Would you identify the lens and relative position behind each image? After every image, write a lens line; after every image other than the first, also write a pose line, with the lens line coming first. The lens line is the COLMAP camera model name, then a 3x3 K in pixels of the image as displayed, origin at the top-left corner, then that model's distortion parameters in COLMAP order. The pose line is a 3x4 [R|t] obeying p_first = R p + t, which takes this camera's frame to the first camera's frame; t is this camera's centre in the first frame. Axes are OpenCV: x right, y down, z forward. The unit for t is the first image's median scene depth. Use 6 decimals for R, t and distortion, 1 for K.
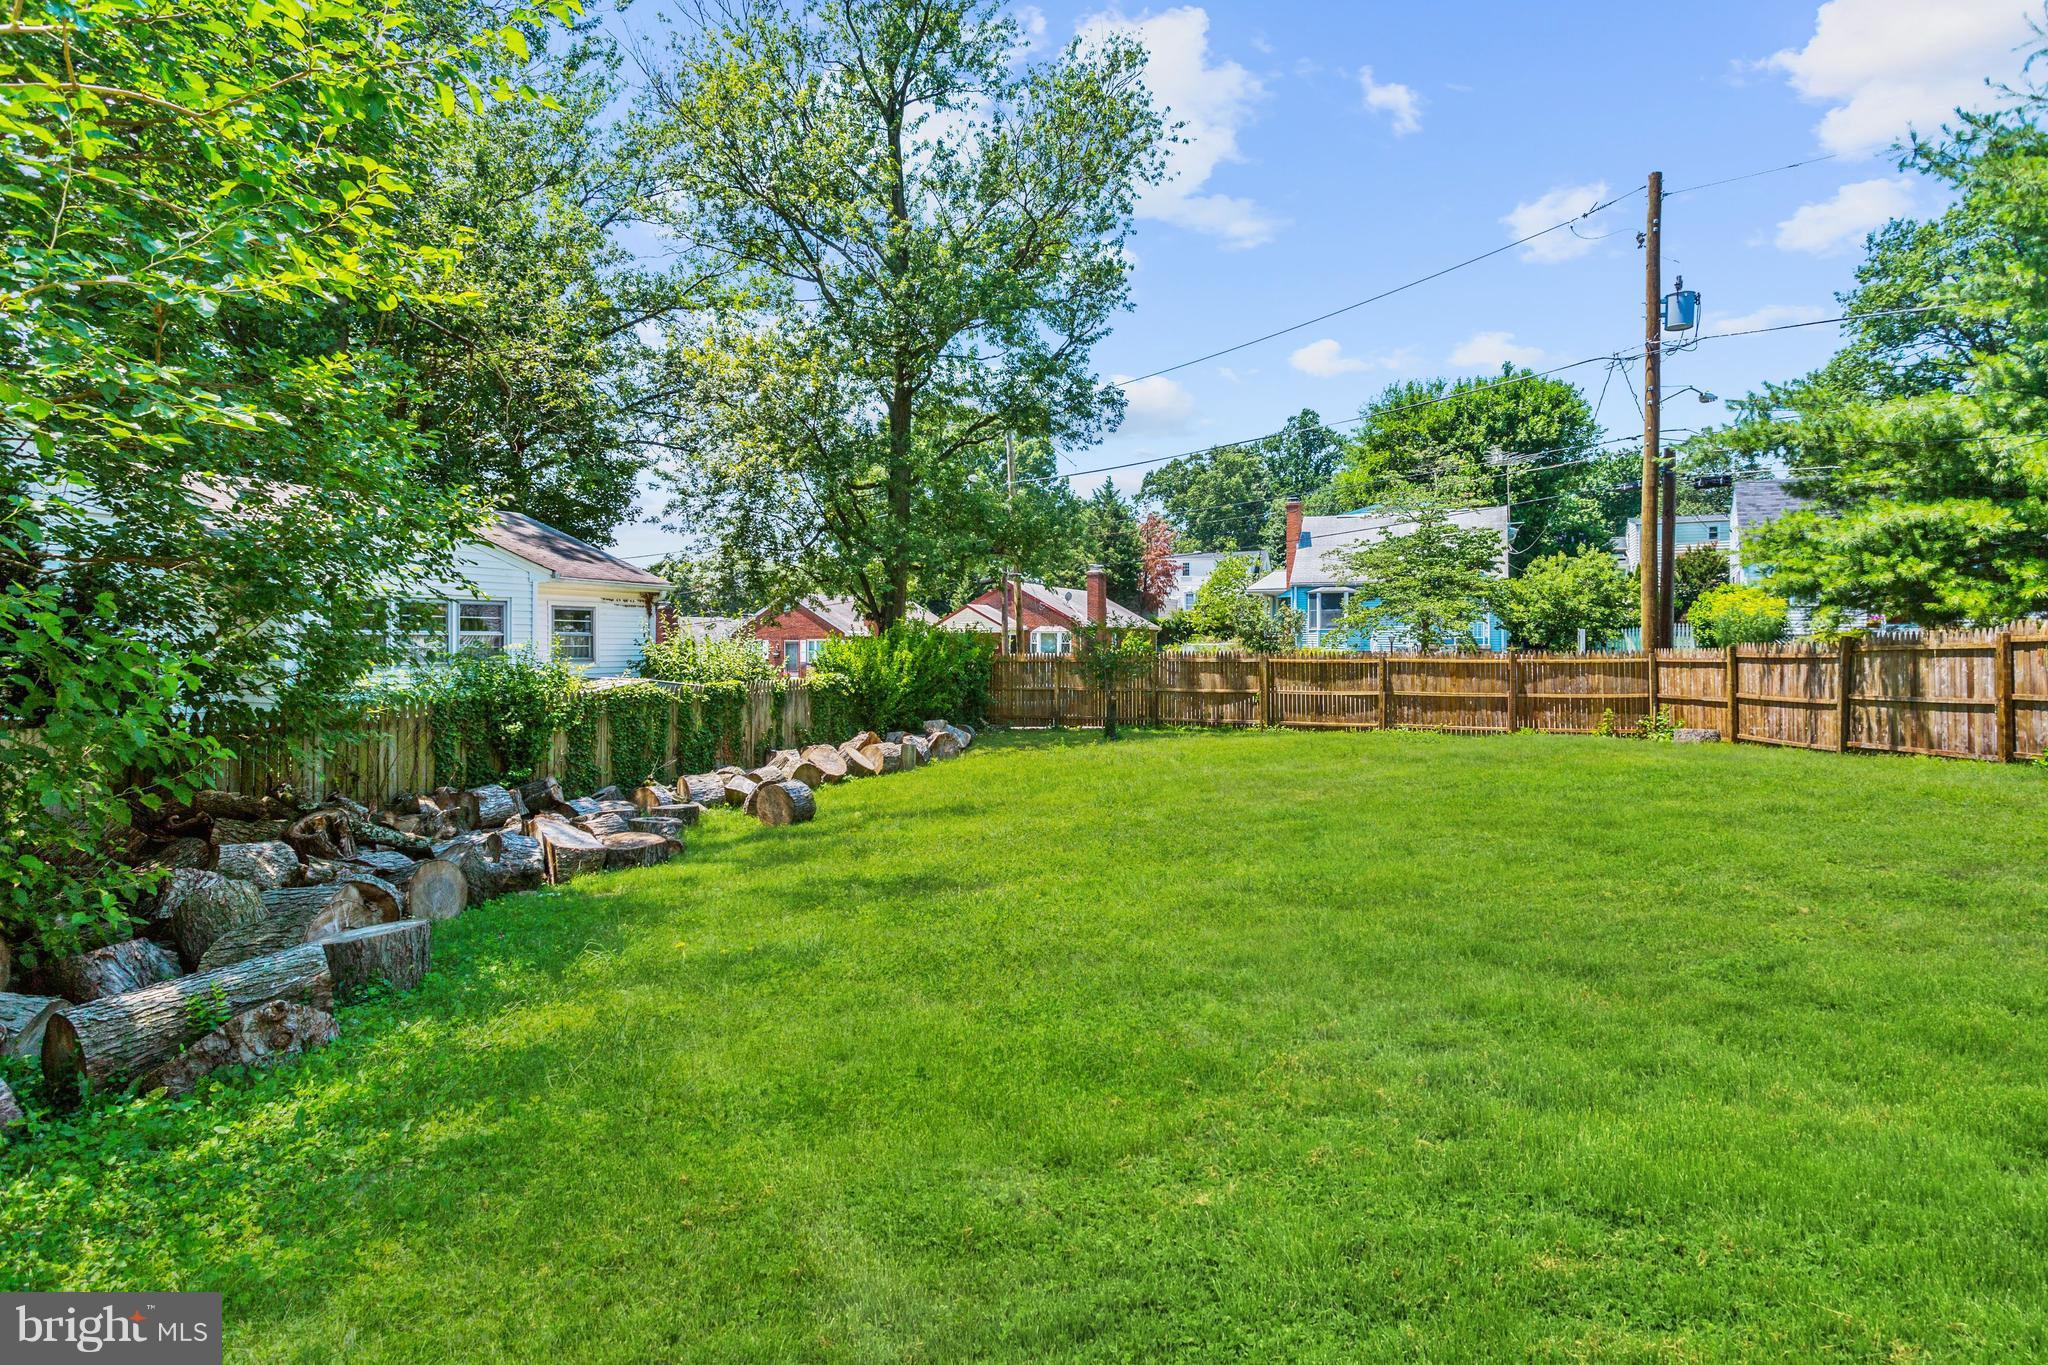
lens RADIAL K [[1003.0, 0, 1003.5], [0, 1003.0, 678.2], [0, 0, 1]] dist [-0.051264, 0.031074]
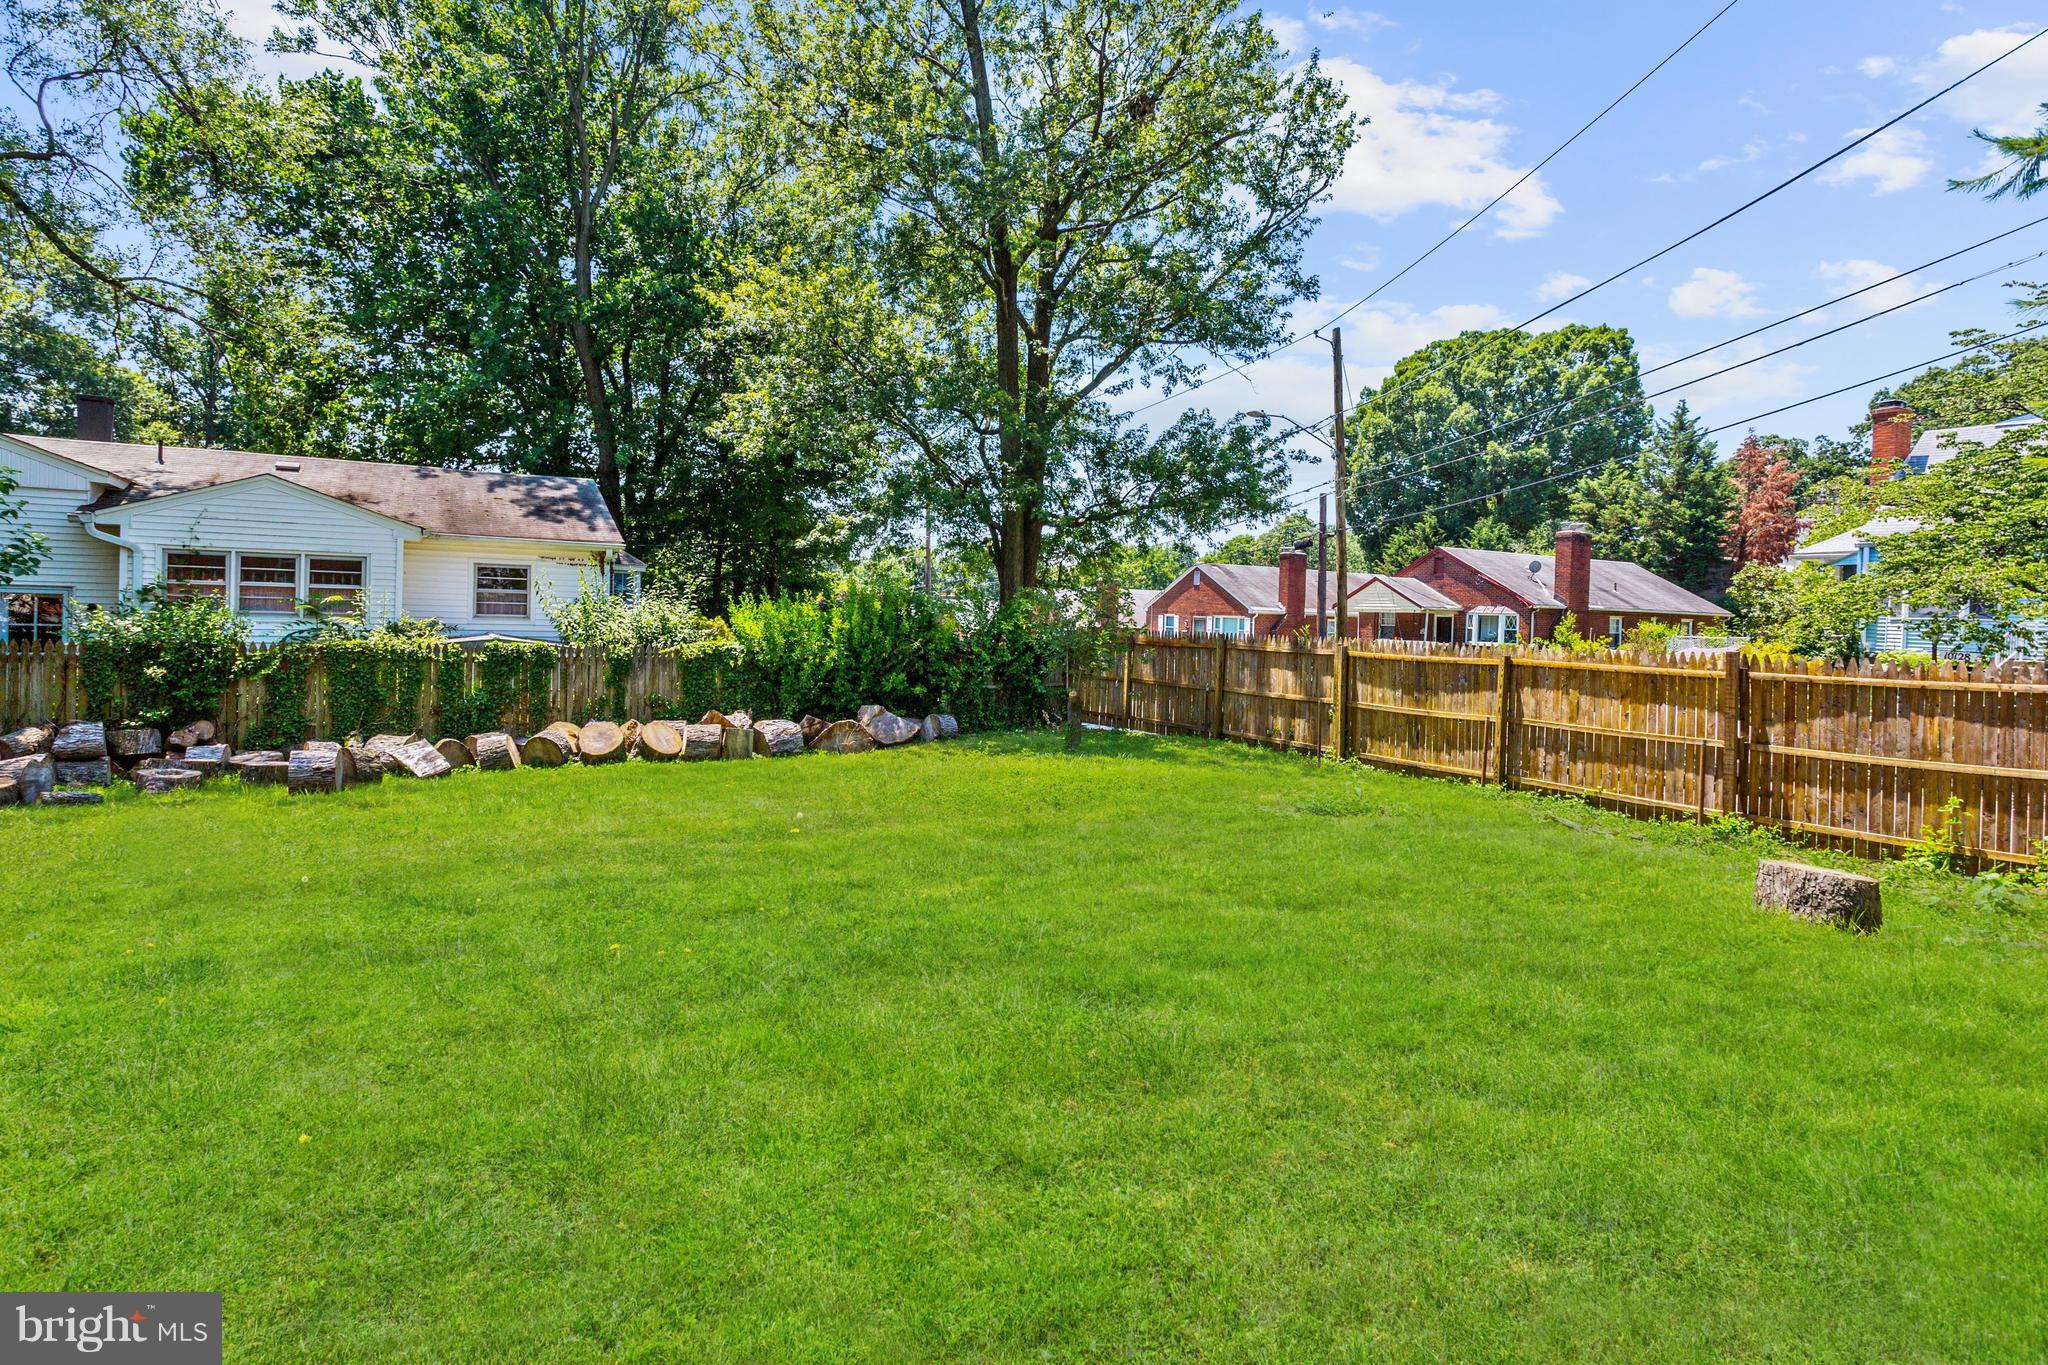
lens RADIAL K [[1056.3, 0, 1024.0], [0, 1056.3, 606.7], [0, 0, 1]] dist [0.001437, 0.000167]
pose [[0.801195, 0.020318, -0.598059, 0.510550], [-0.051655, 0.998041, -0.035294, -0.012994], [0.596170, 0.059170, 0.800675, 0.361335]]
